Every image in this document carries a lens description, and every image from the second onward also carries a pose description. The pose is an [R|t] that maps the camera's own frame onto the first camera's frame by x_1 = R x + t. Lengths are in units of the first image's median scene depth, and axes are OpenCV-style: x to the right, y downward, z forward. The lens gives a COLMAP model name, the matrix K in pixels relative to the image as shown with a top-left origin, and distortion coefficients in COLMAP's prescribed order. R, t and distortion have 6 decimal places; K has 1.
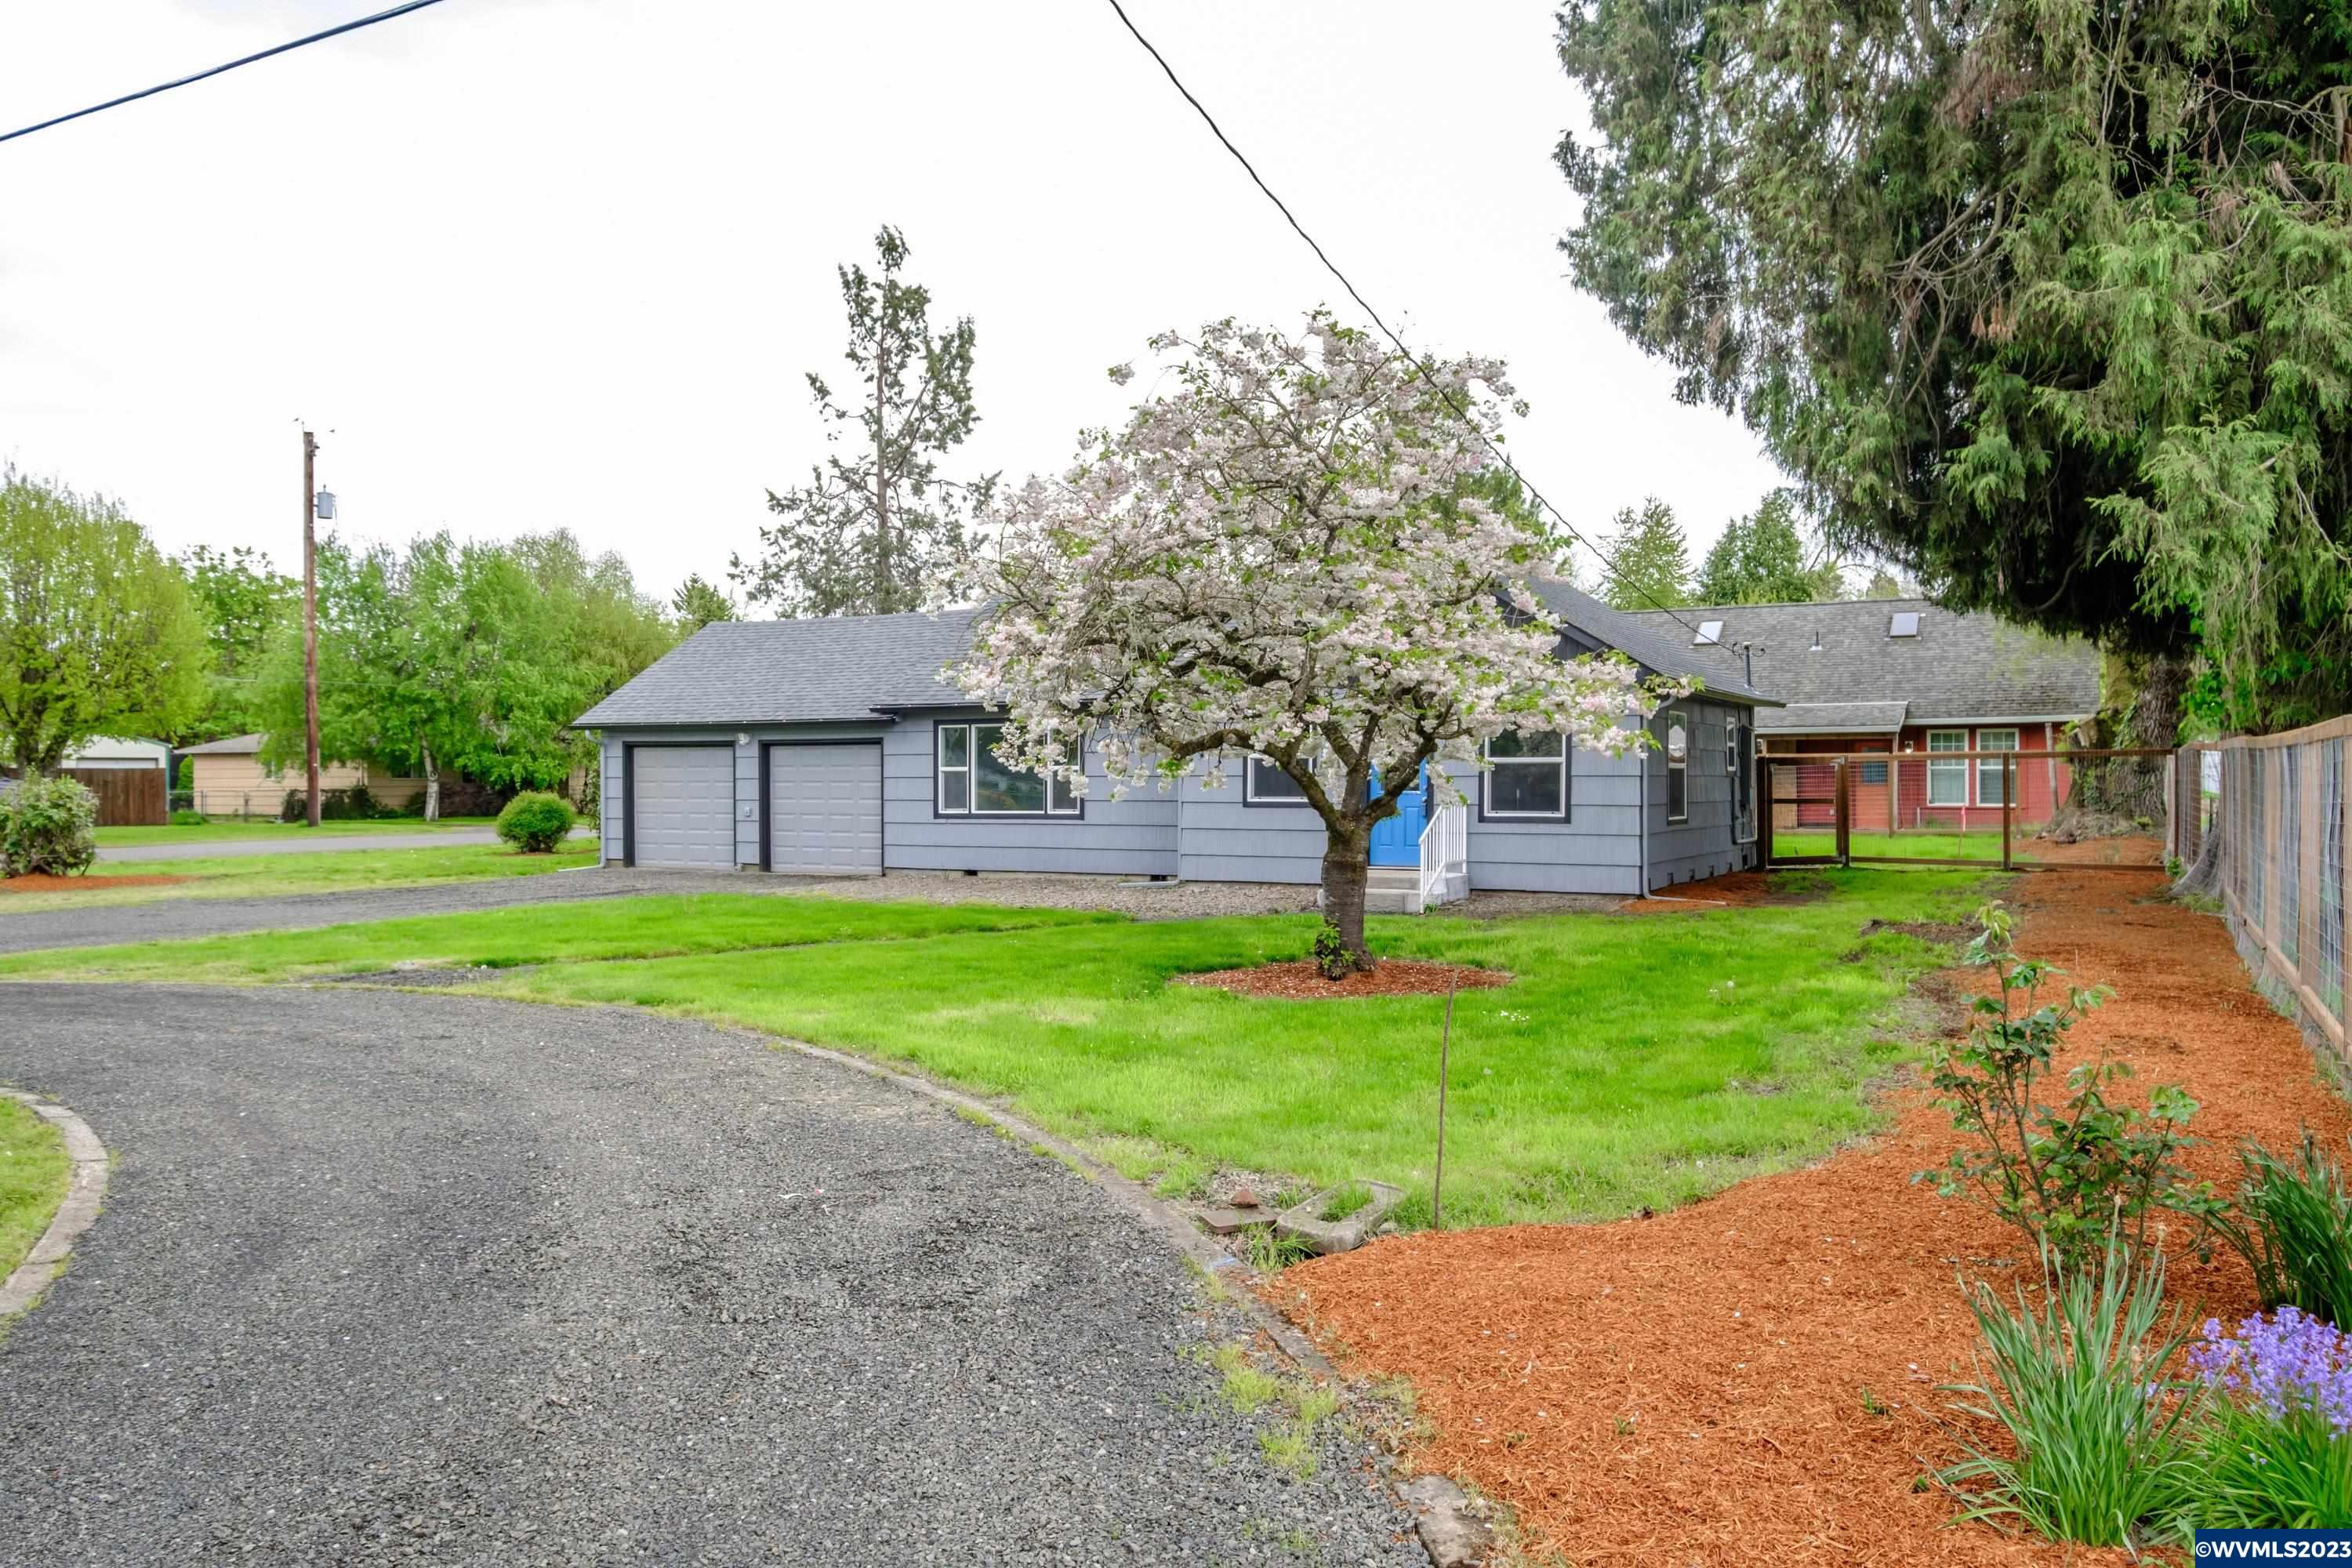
lens RADIAL K [[1713.8, 0, 1175.8], [0, 1713.8, 782.6], [0, 0, 1]] dist [0.027894, 0.001889]
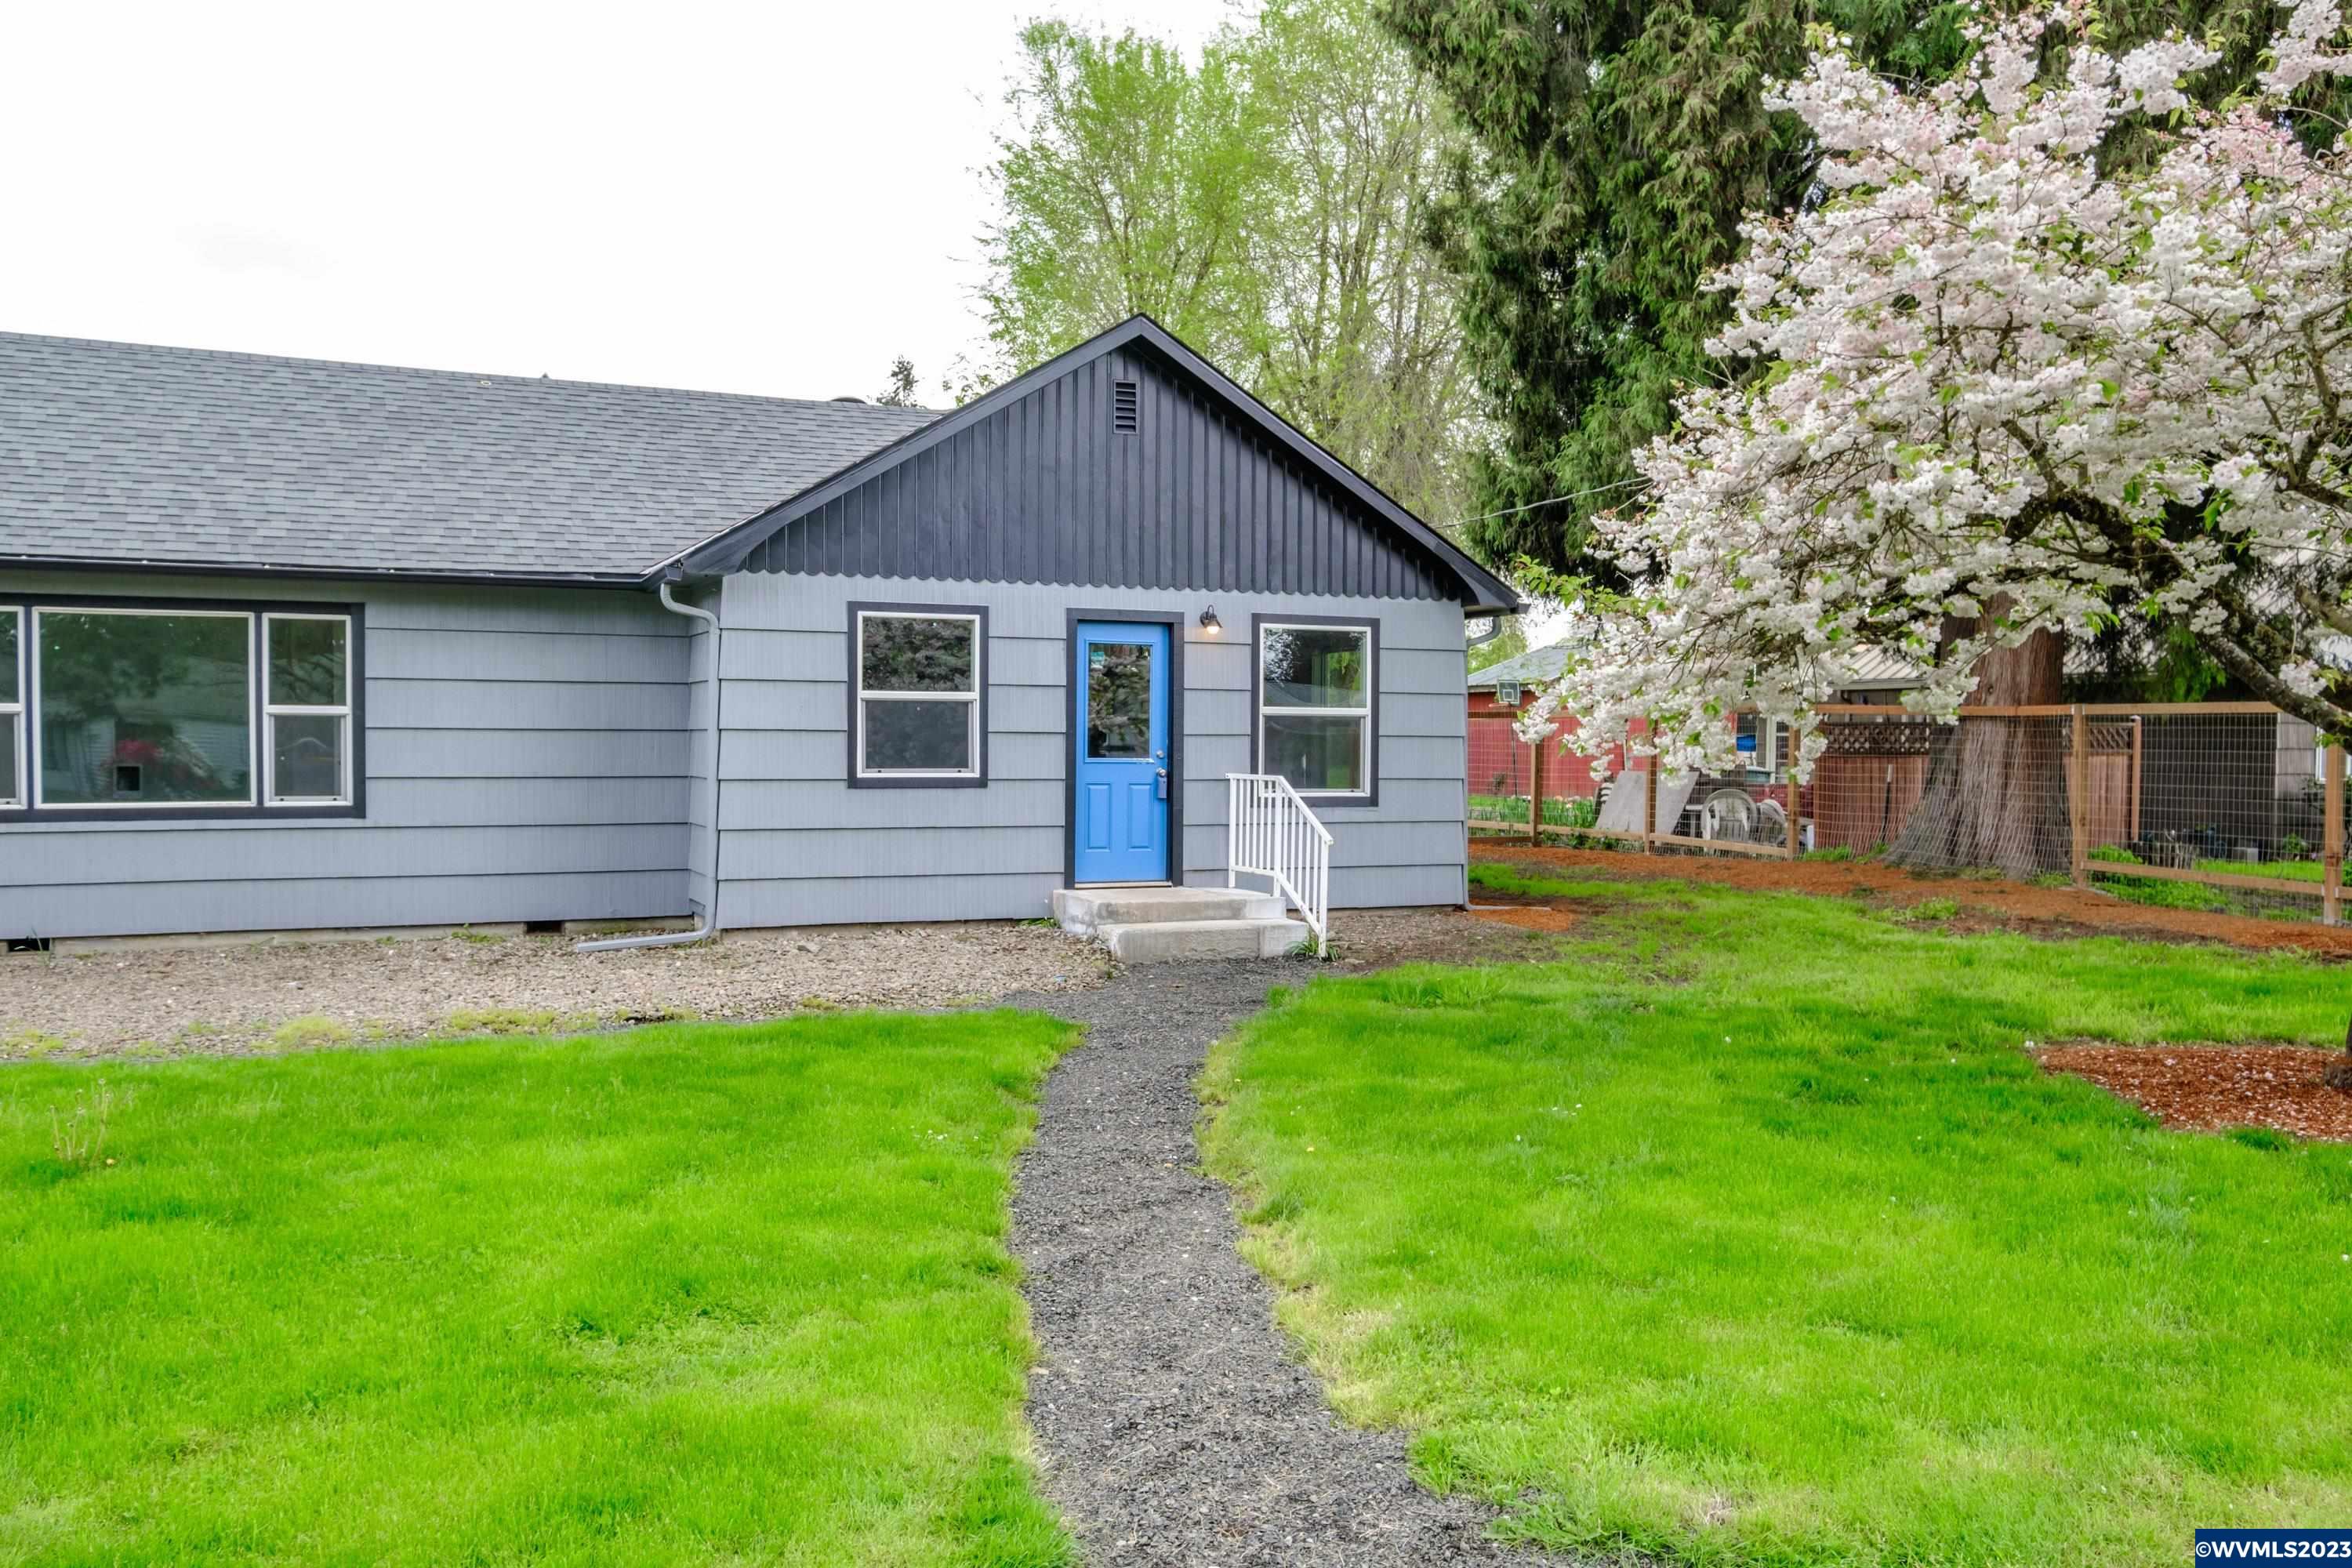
lens RADIAL K [[1905.5, 0, 1180.8], [0, 1905.5, 792.5], [0, 0, 1]] dist [-0.006095, 0.026843]
pose [[0.609555, -0.014867, 0.792604, -0.289179], [-0.004694, 0.999739, 0.022362, 0.001313], [-0.792730, -0.017351, 0.609326, 0.421506]]
